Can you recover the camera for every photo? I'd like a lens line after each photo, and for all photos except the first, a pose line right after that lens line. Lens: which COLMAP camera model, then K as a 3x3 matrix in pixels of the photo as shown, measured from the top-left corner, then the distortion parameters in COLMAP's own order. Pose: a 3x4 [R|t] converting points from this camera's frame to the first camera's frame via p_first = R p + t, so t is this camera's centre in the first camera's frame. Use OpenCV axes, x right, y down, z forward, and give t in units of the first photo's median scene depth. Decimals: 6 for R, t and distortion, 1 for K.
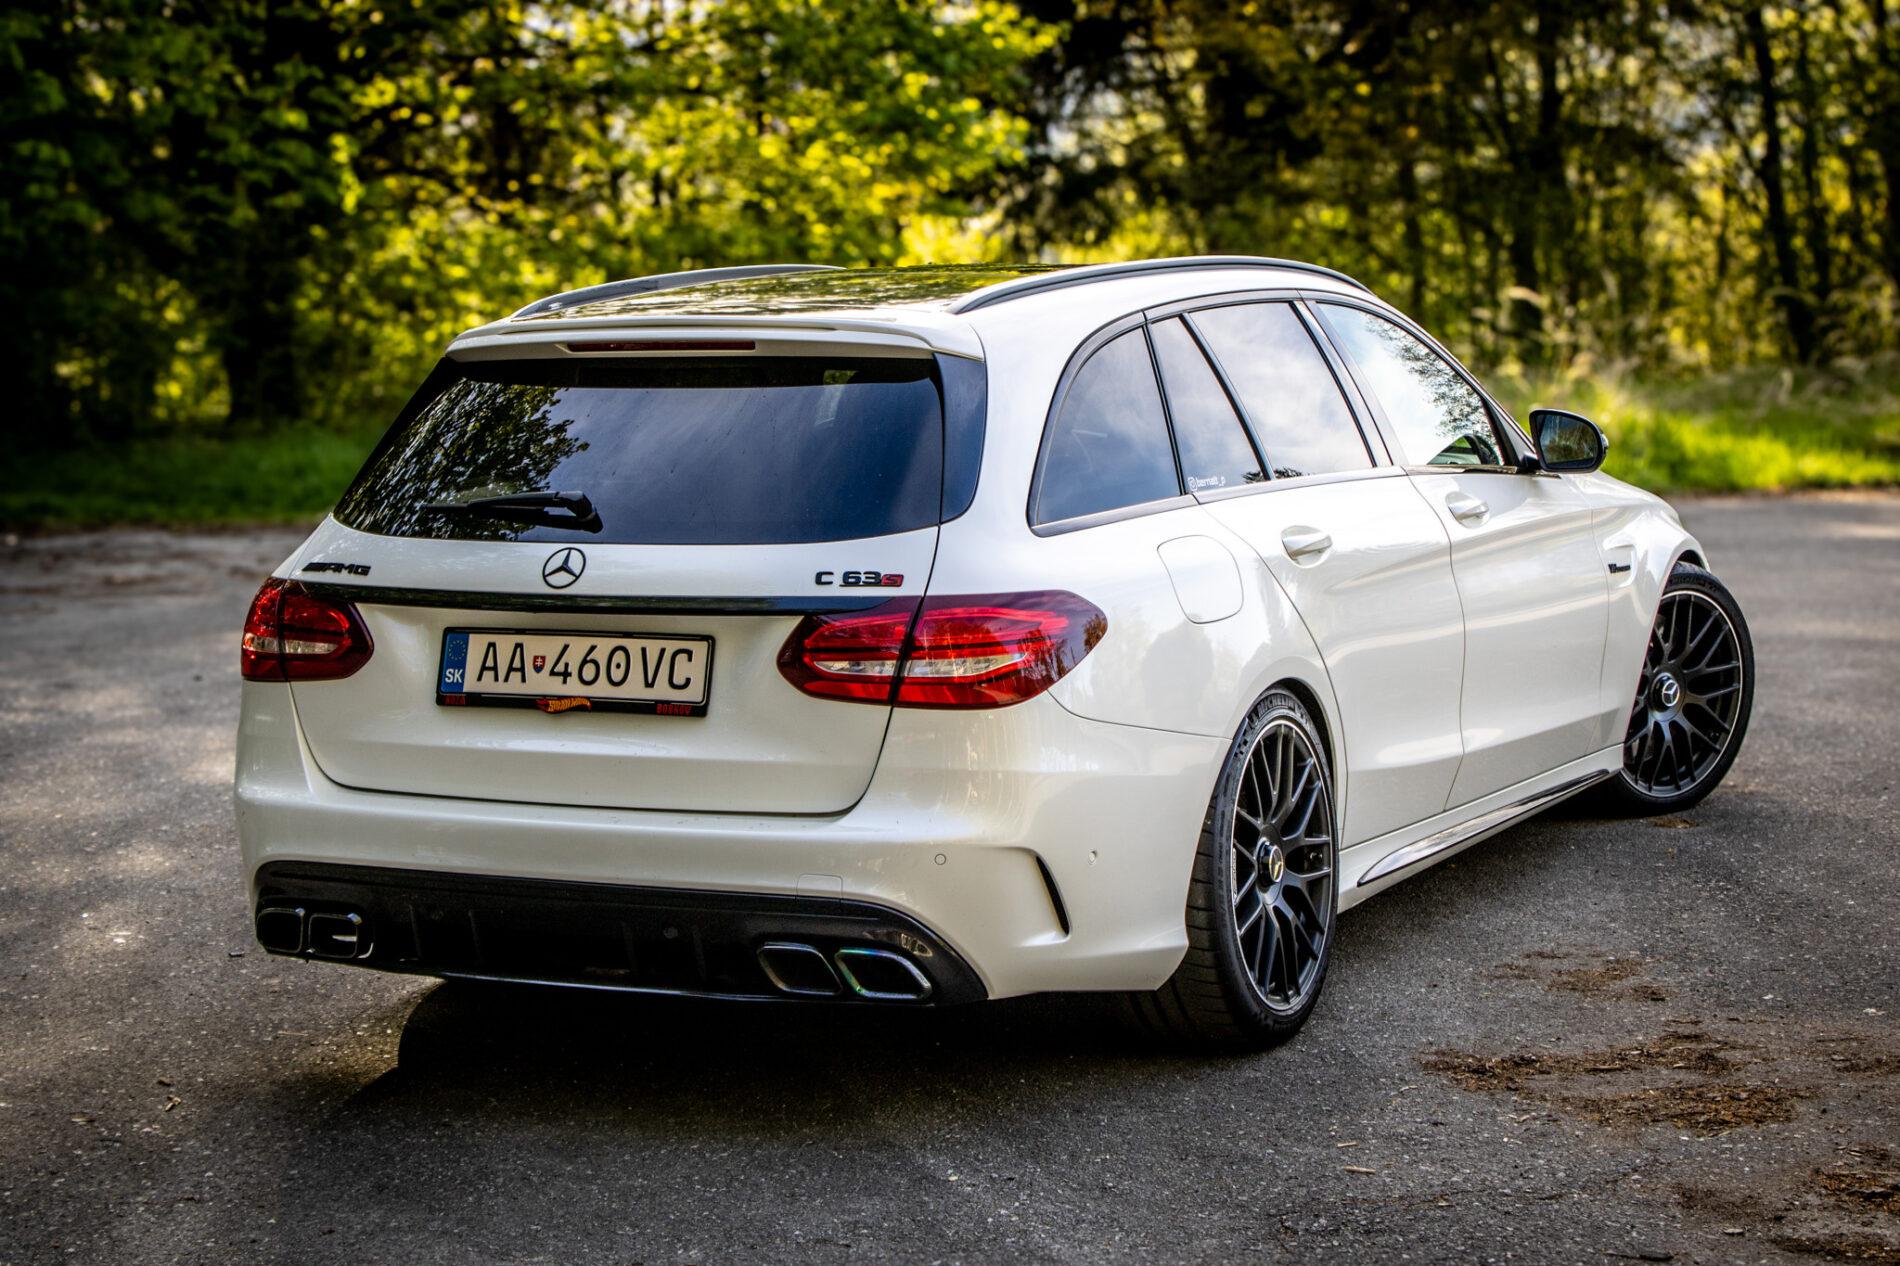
lens RADIAL K [[3536.3, 0, 950.0], [0, 3536.3, 633.0], [0, 0, 1]] dist [0.029355, 0.132420]
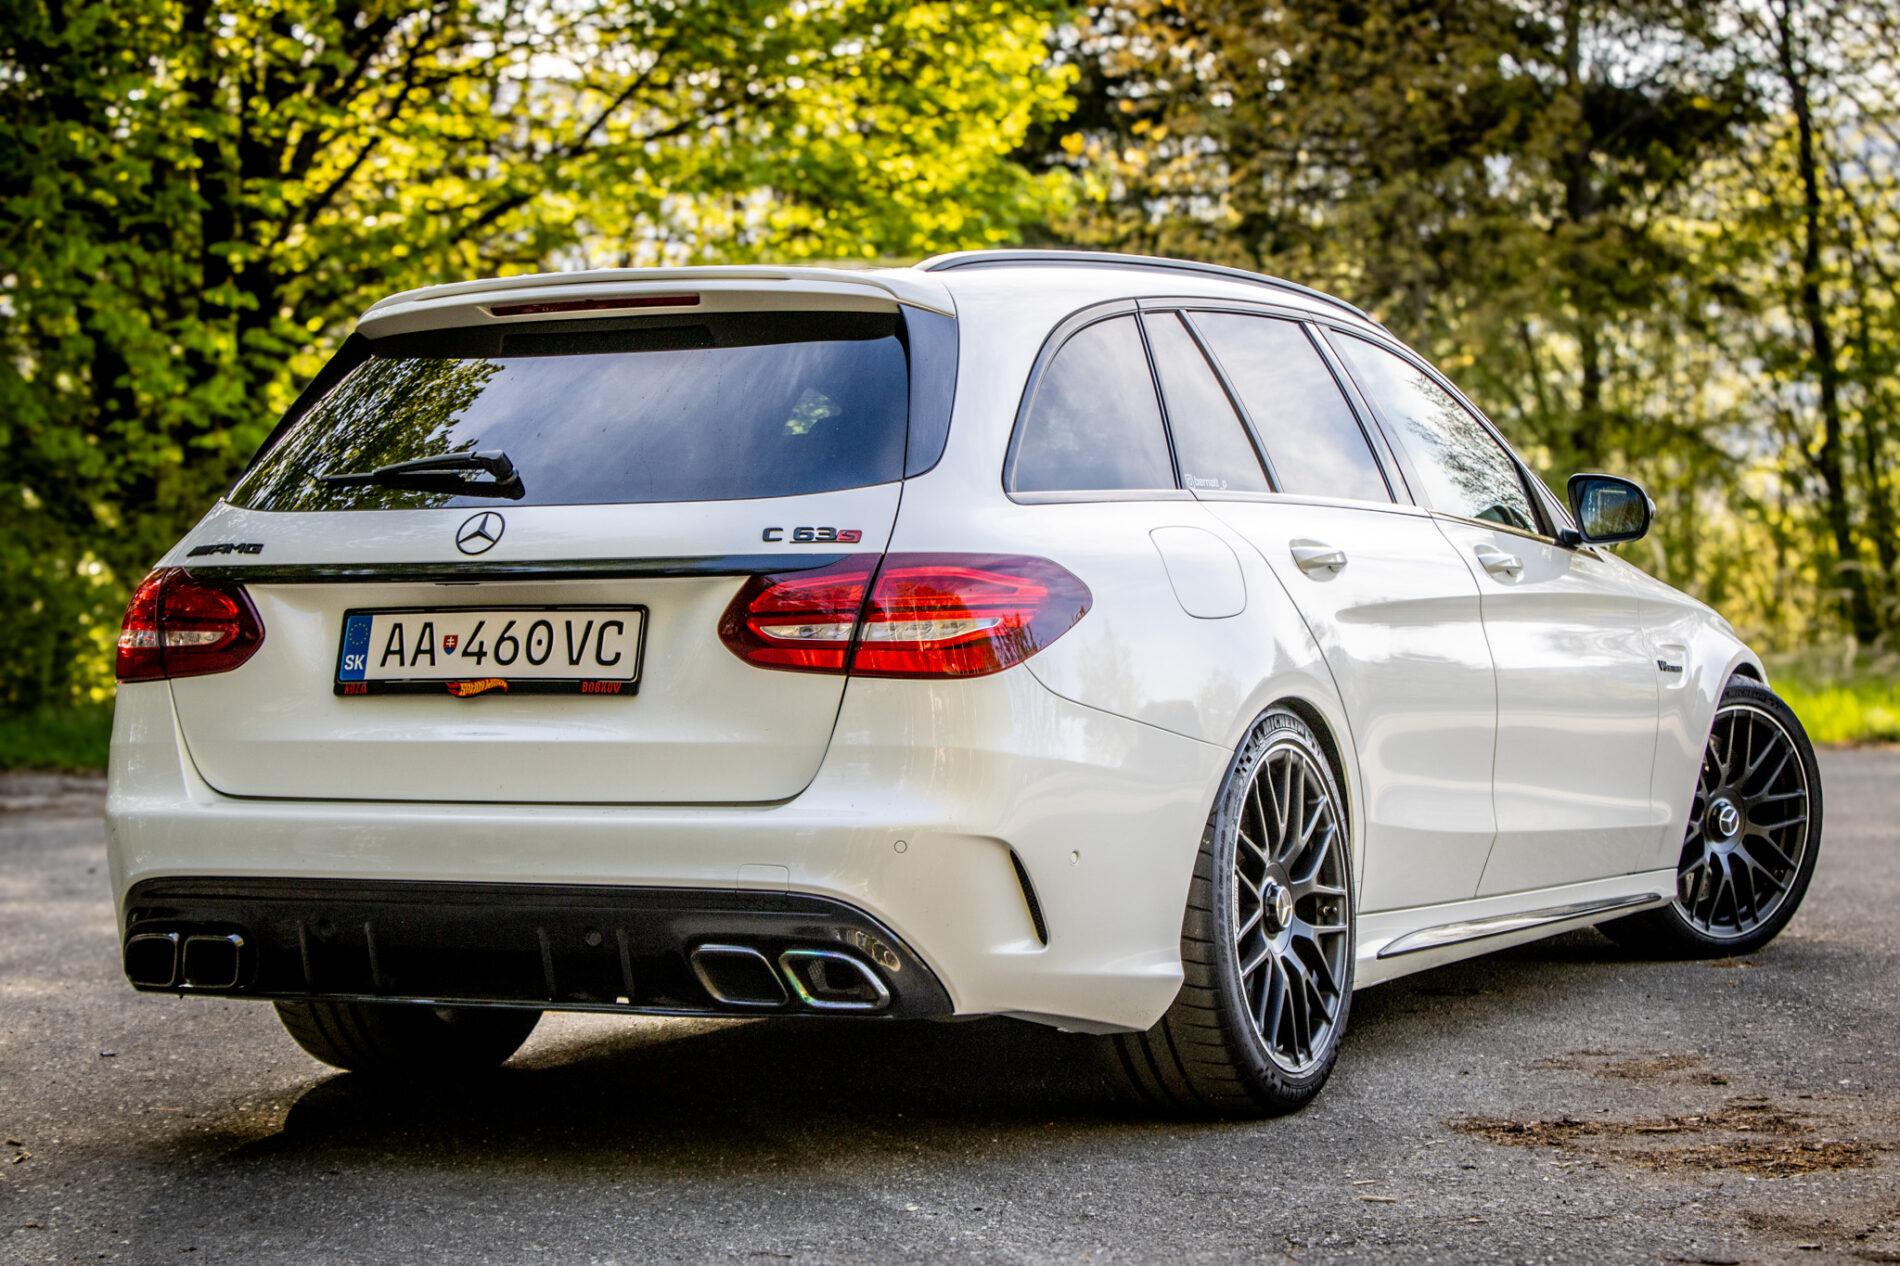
lens RADIAL K [[3849.7, 0, 950.0], [0, 3849.7, 633.0], [0, 0, 1]] dist [0.042858, 0.180768]
pose [[0.999975, 0.006888, 0.001805, 0.007016], [-0.006682, 0.995309, -0.096517, 0.096928], [-0.002461, 0.096503, 0.995330, 0.039268]]
